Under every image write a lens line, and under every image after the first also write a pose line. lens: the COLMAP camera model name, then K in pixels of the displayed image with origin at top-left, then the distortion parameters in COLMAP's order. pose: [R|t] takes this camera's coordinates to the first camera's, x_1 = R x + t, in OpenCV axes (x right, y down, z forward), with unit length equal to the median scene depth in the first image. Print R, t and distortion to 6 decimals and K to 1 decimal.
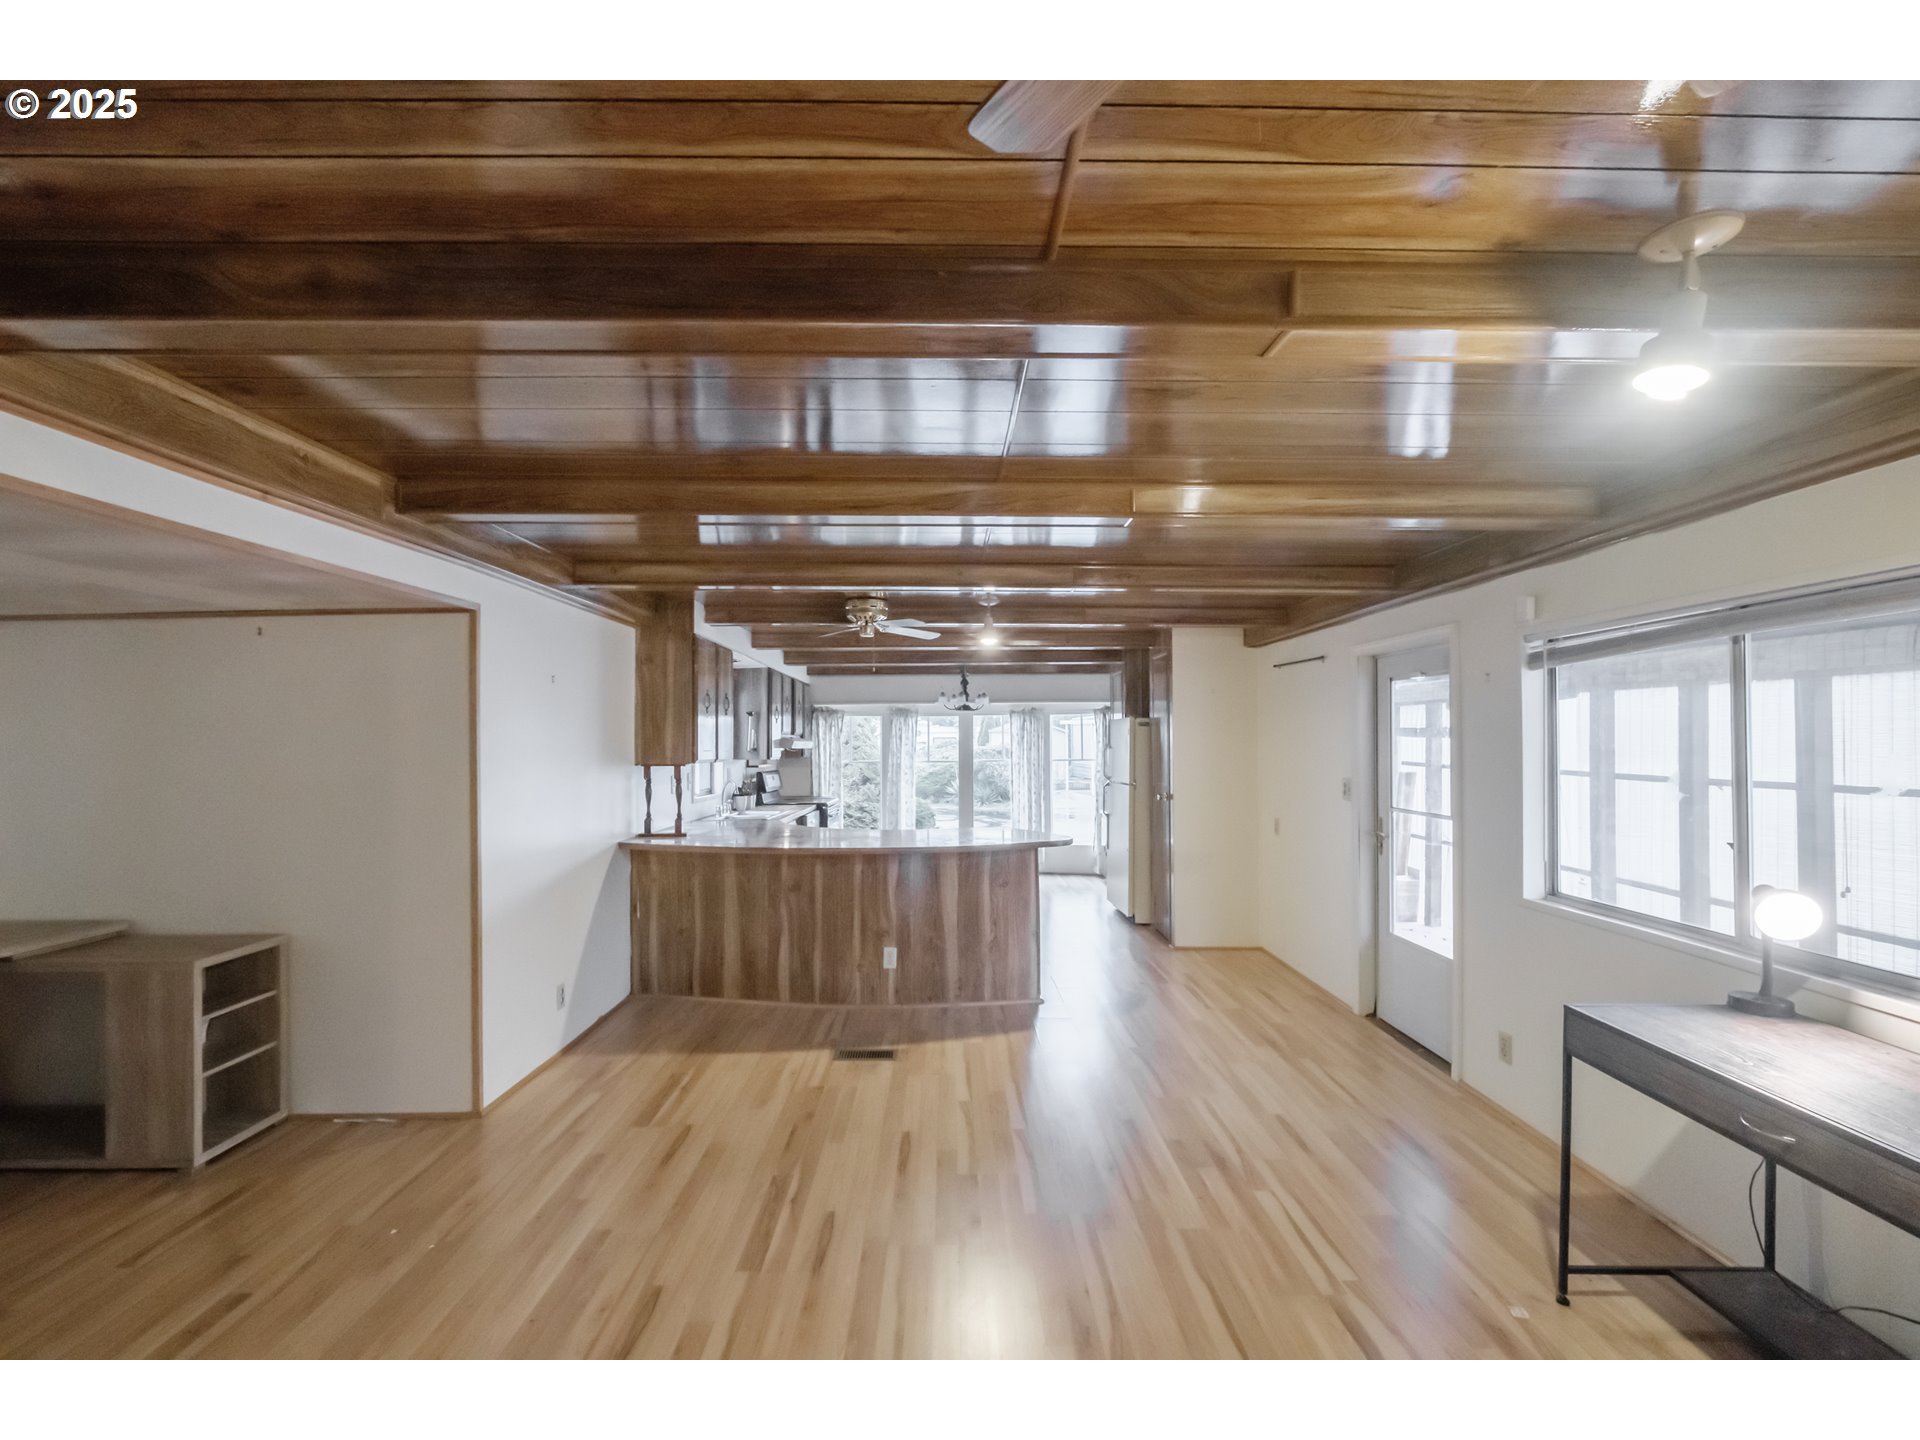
lens RADIAL K [[826.8, 0, 953.6], [0, 826.8, 728.4], [0, 0, 1]] dist [-0.008902, -0.000035]
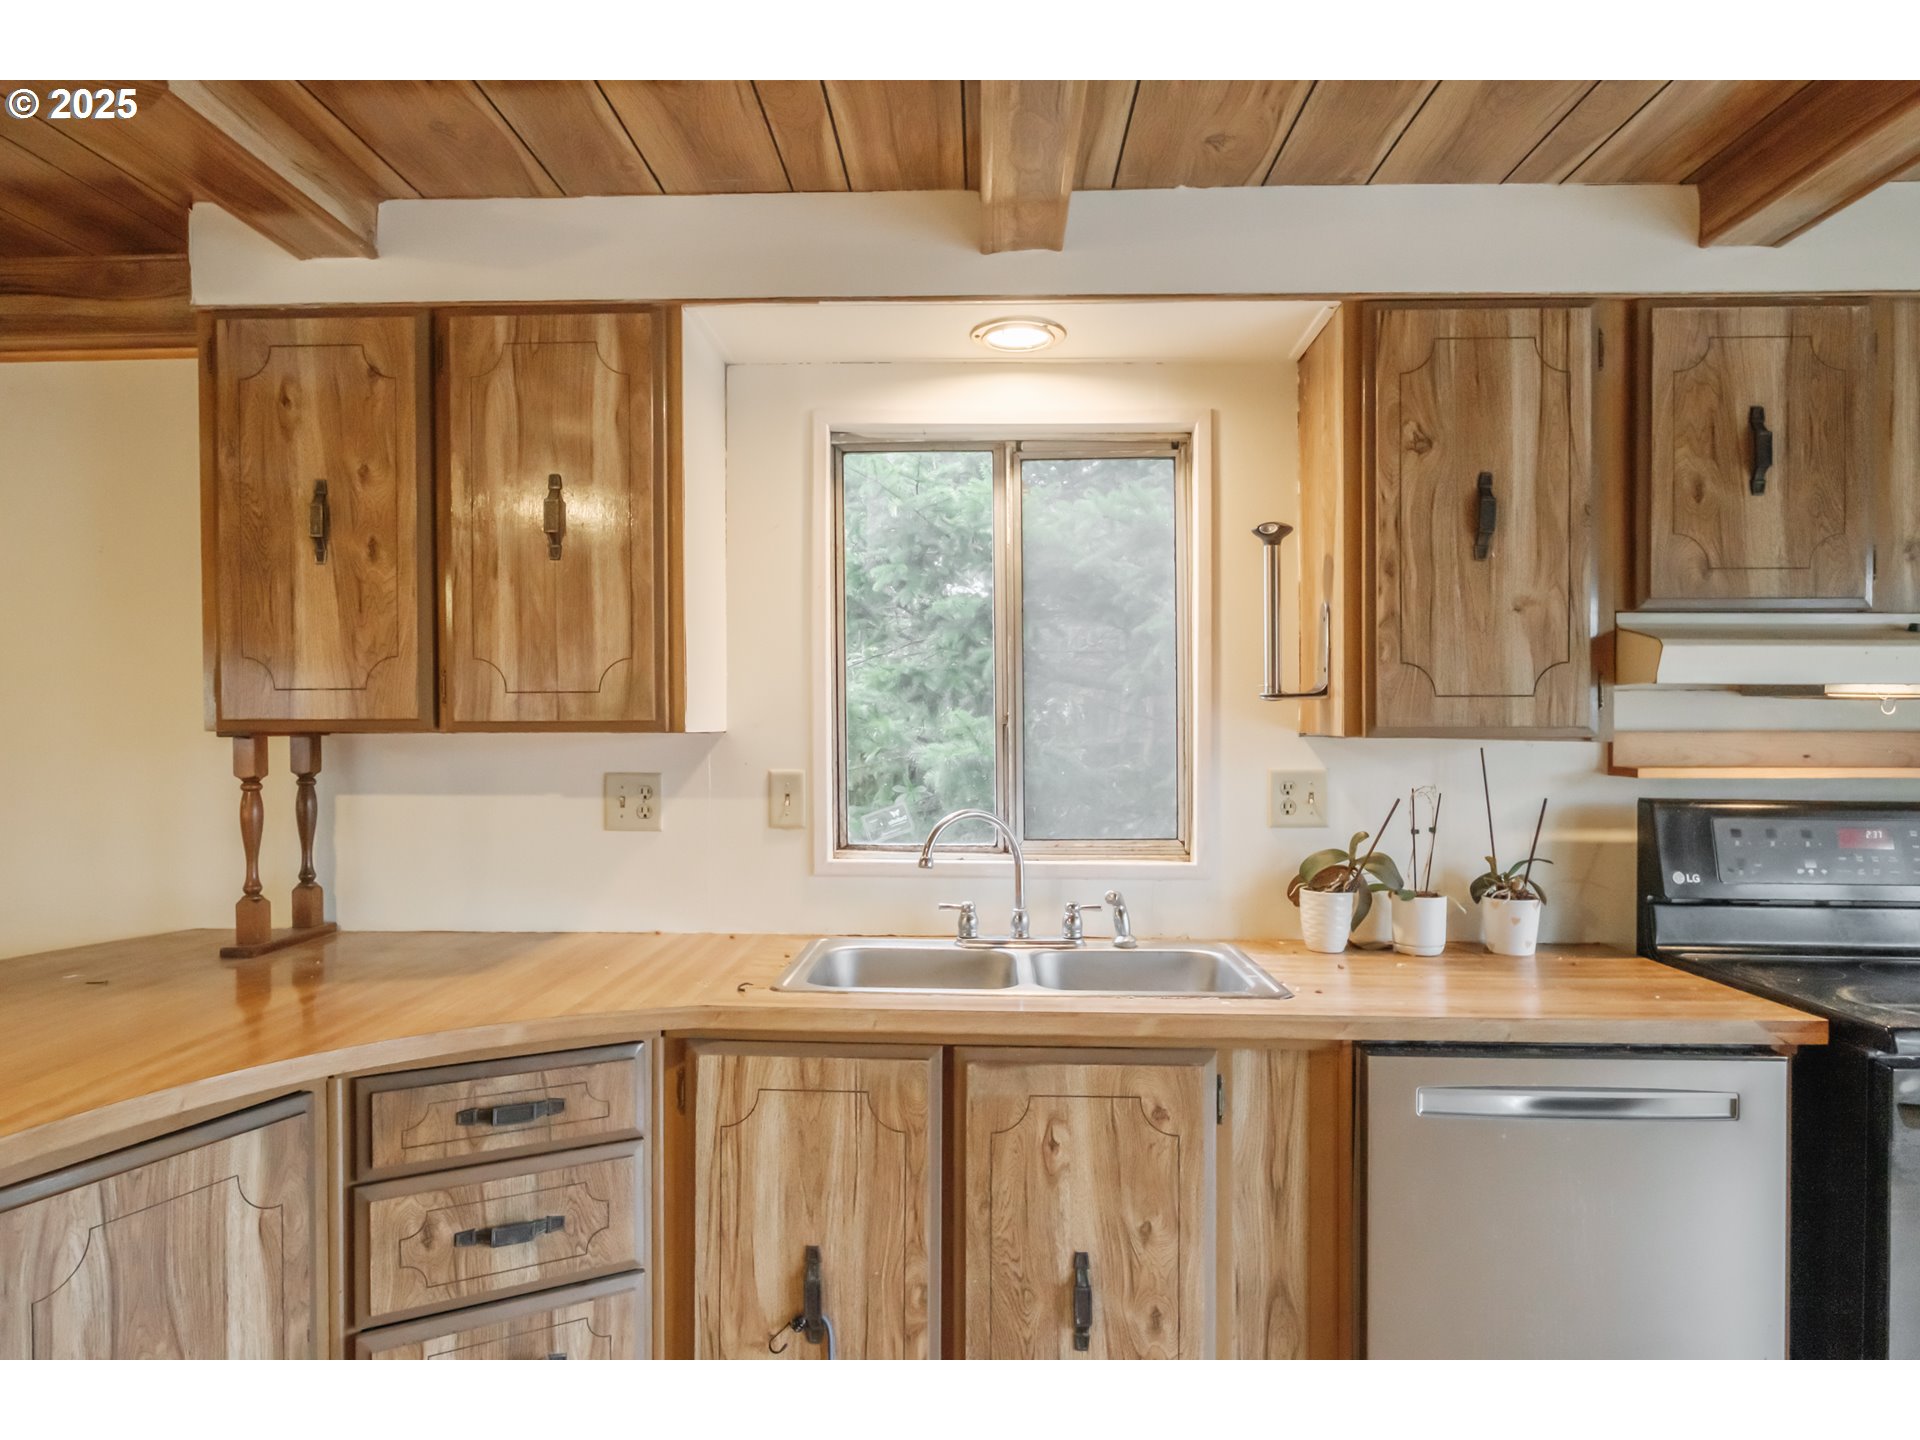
lens RADIAL K [[1153.6, 0, 954.7], [0, 1153.6, 729.0], [0, 0, 1]] dist [-0.008632, 0.002084]
pose [[-0.045122, 0.010489, -0.998926, 0.074835], [0.018958, 0.999774, 0.009642, 0.030845], [0.998802, -0.018503, -0.045311, 0.913332]]
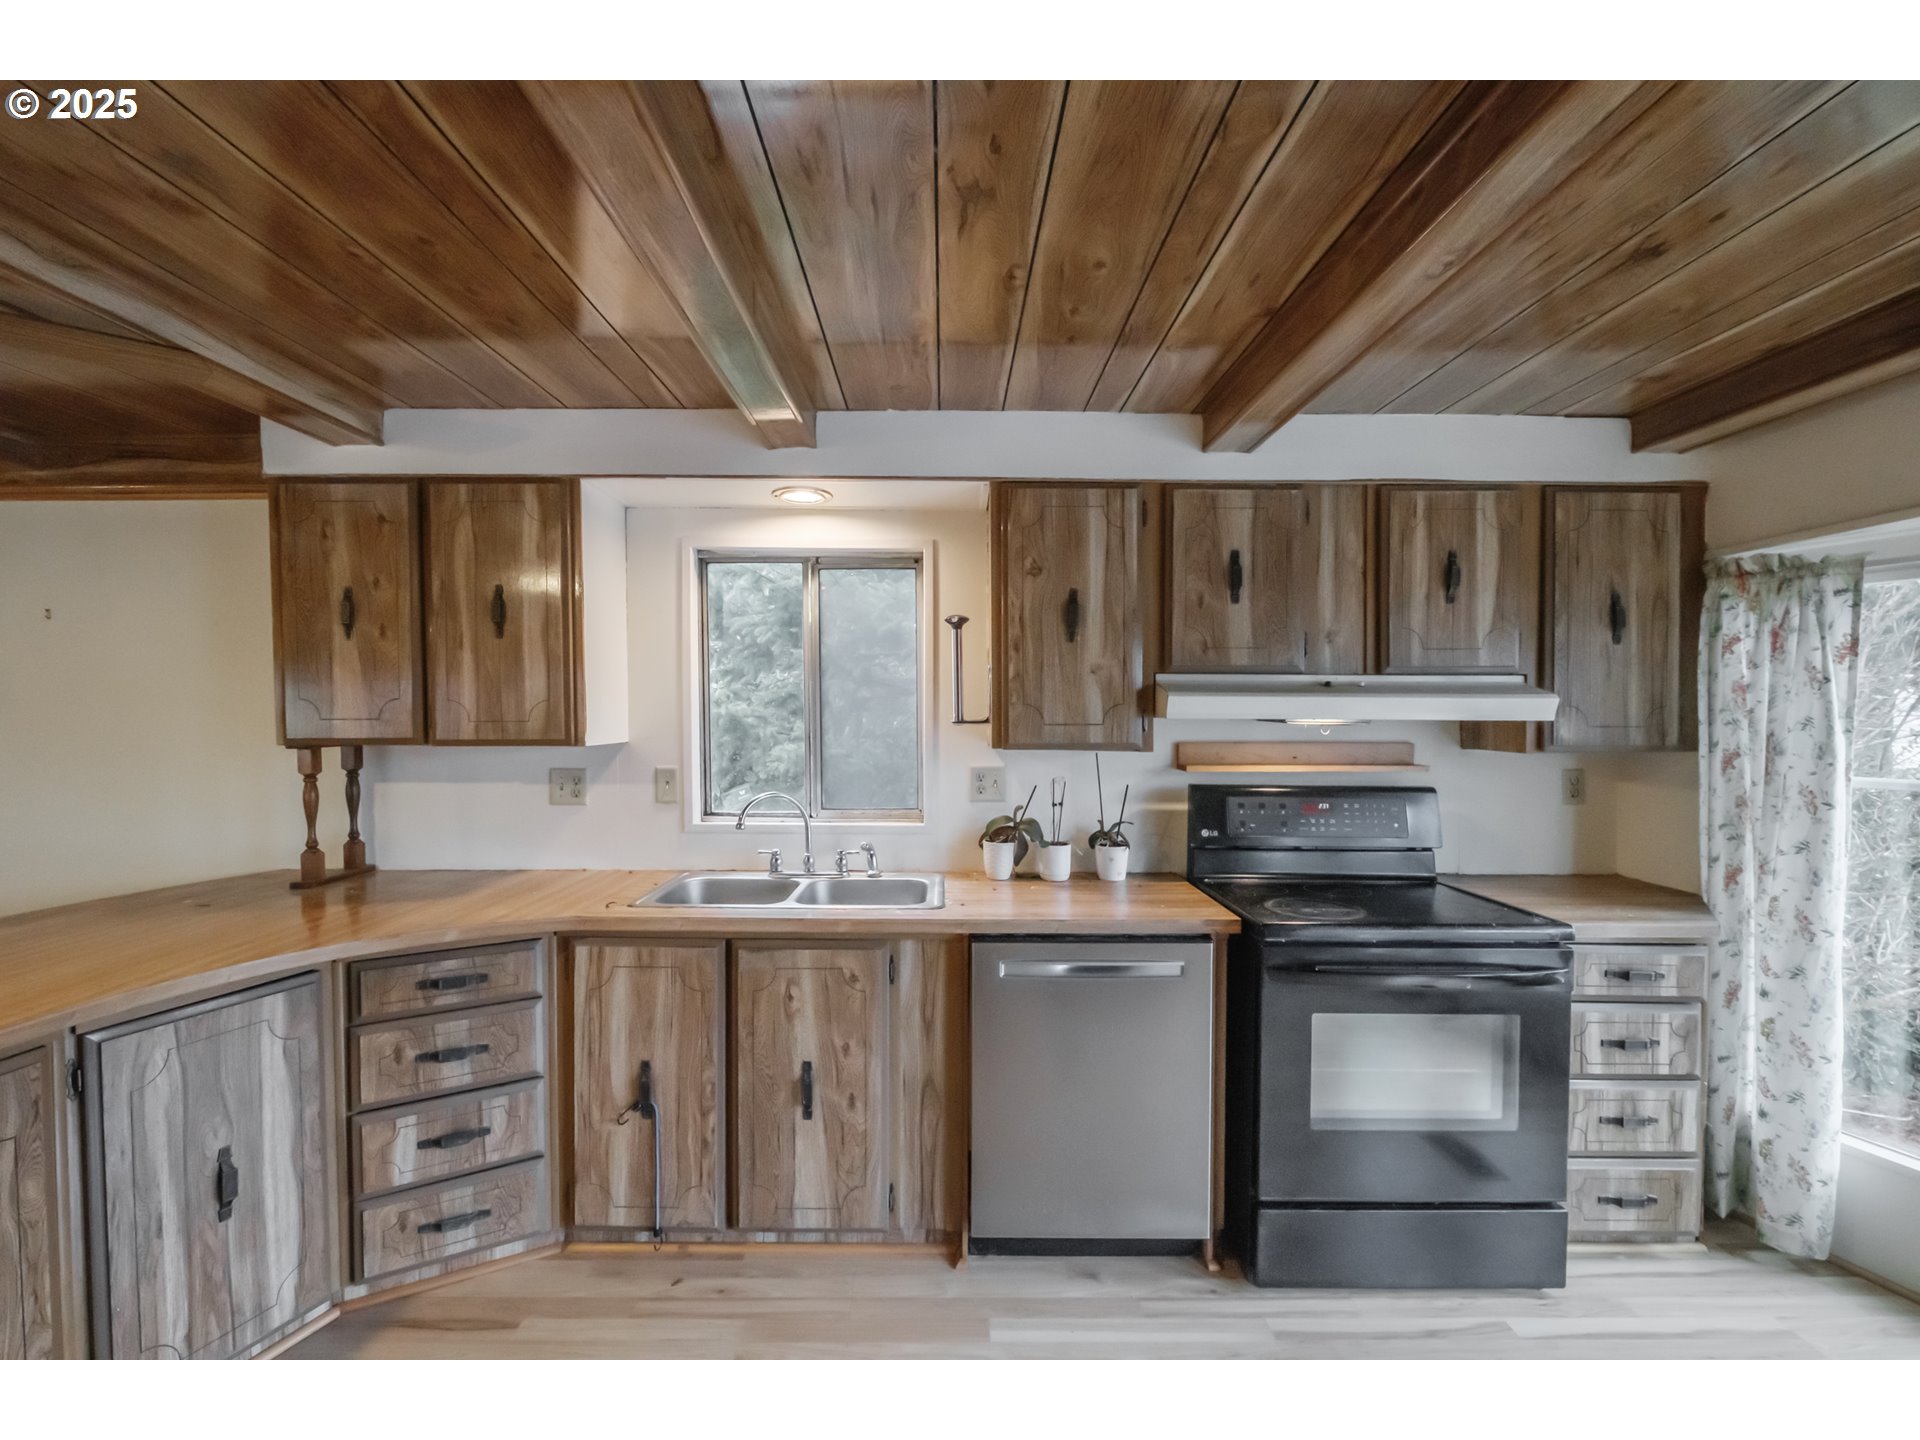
lens RADIAL K [[826.8, 0, 953.6], [0, 826.8, 728.4], [0, 0, 1]] dist [-0.008902, -0.000035]
pose [[-0.000497, 0.027948, -0.999609, 0.122046], [0.017988, 0.999448, 0.027934, 0.018902], [0.999838, -0.017967, -0.000999, 0.984504]]
